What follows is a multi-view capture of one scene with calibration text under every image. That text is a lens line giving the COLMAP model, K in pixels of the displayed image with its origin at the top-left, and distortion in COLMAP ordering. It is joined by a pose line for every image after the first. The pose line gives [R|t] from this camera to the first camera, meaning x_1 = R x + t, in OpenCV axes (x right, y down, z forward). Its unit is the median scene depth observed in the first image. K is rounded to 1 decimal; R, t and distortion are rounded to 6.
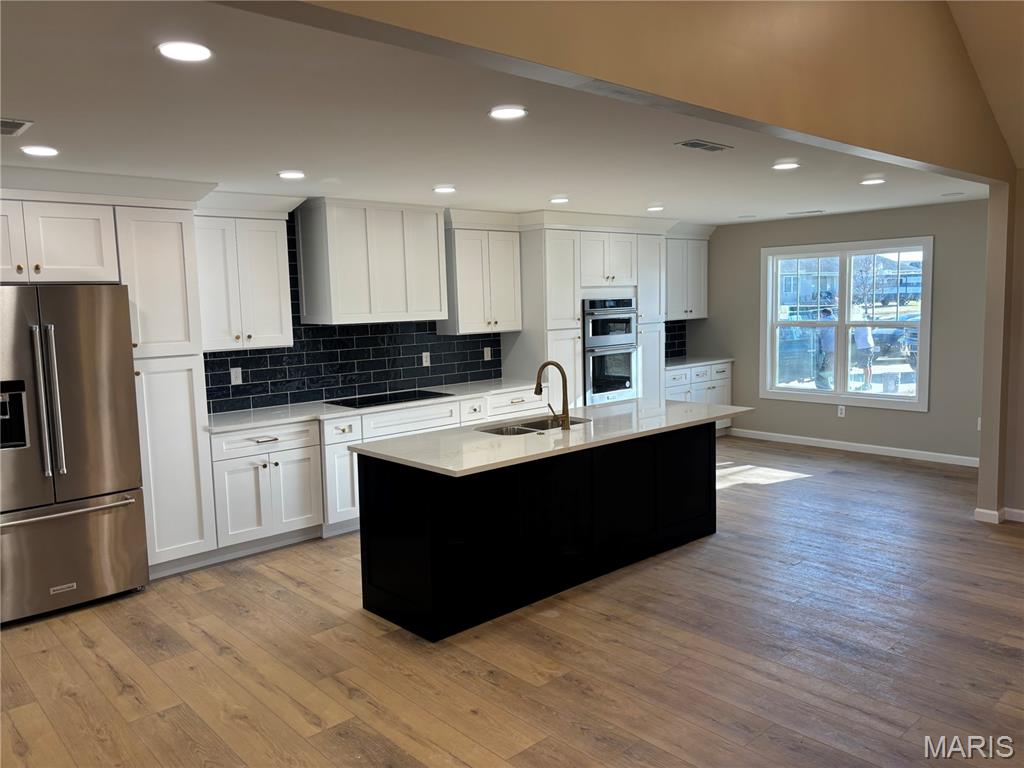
lens RADIAL K [[771.9, 0, 513.1], [0, 771.9, 382.9], [0, 0, 1]] dist [0.050593, -0.053456]
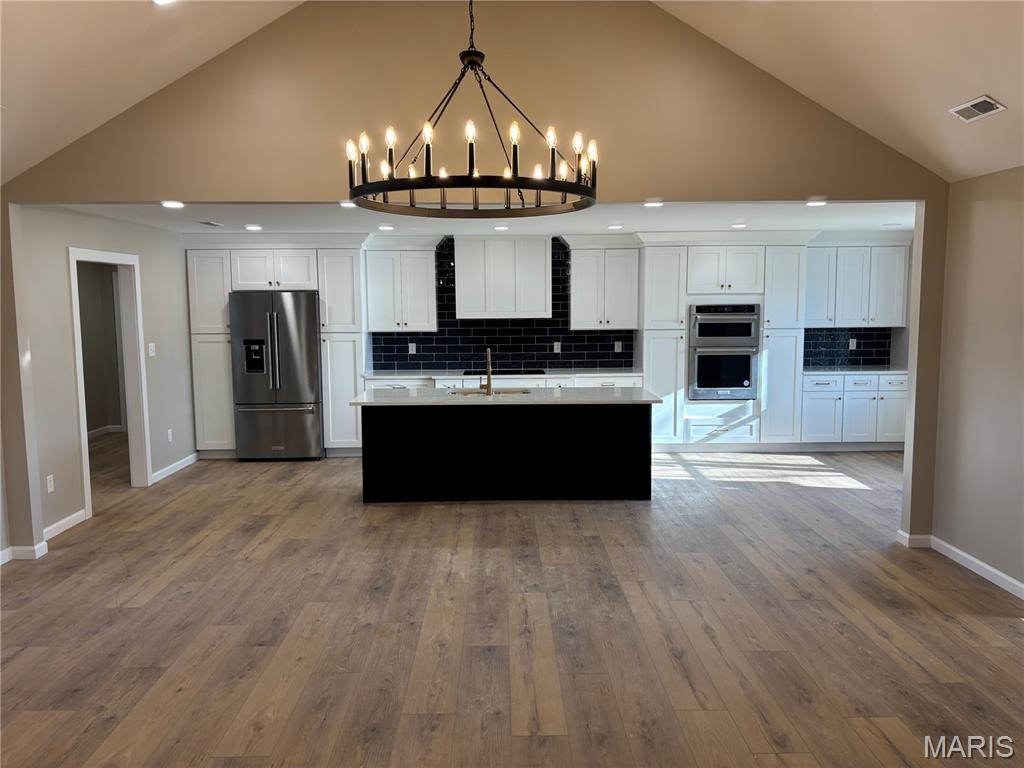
lens RADIAL K [[771.9, 0, 516.7], [0, 771.9, 380.0], [0, 0, 1]] dist [0.050593, -0.053456]
pose [[0.752936, 0.088552, -0.652108, 0.667089], [-0.086036, 0.995646, 0.035863, -0.015240], [0.652445, 0.029102, 0.757277, -0.047549]]
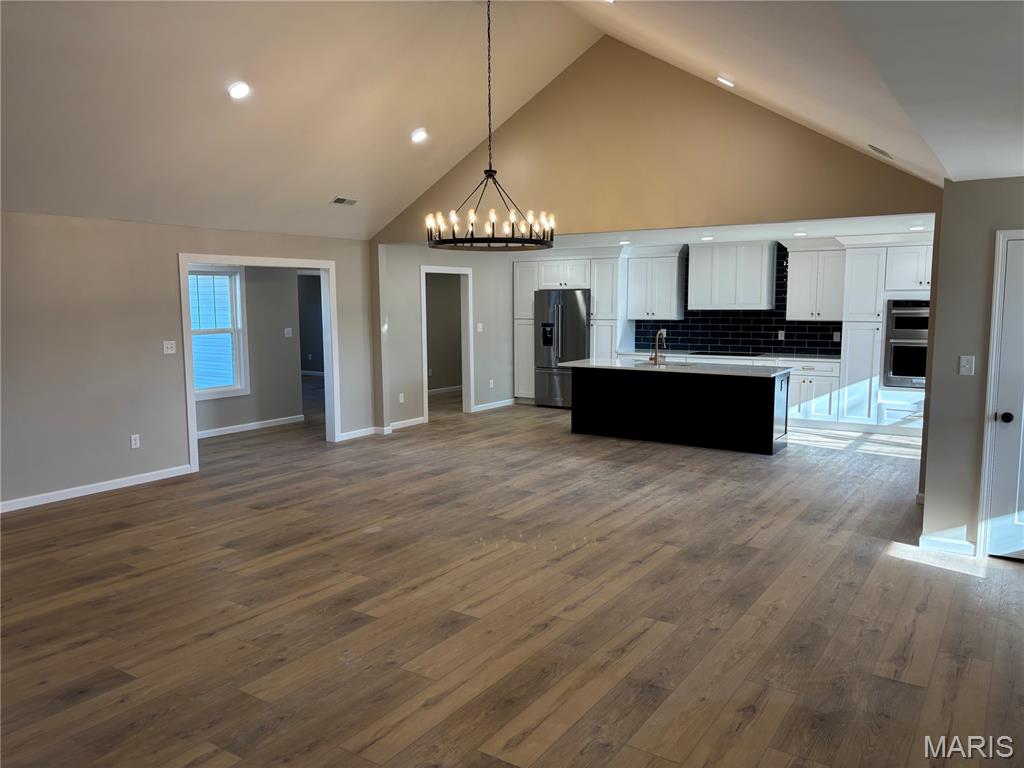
lens RADIAL K [[771.9, 0, 514.6], [0, 771.9, 379.0], [0, 0, 1]] dist [0.050593, -0.053456]
pose [[0.243320, 0.125718, -0.961764, 1.205787], [-0.110320, 0.988717, 0.101331, -0.040965], [0.963652, 0.081446, 0.254443, 0.084552]]
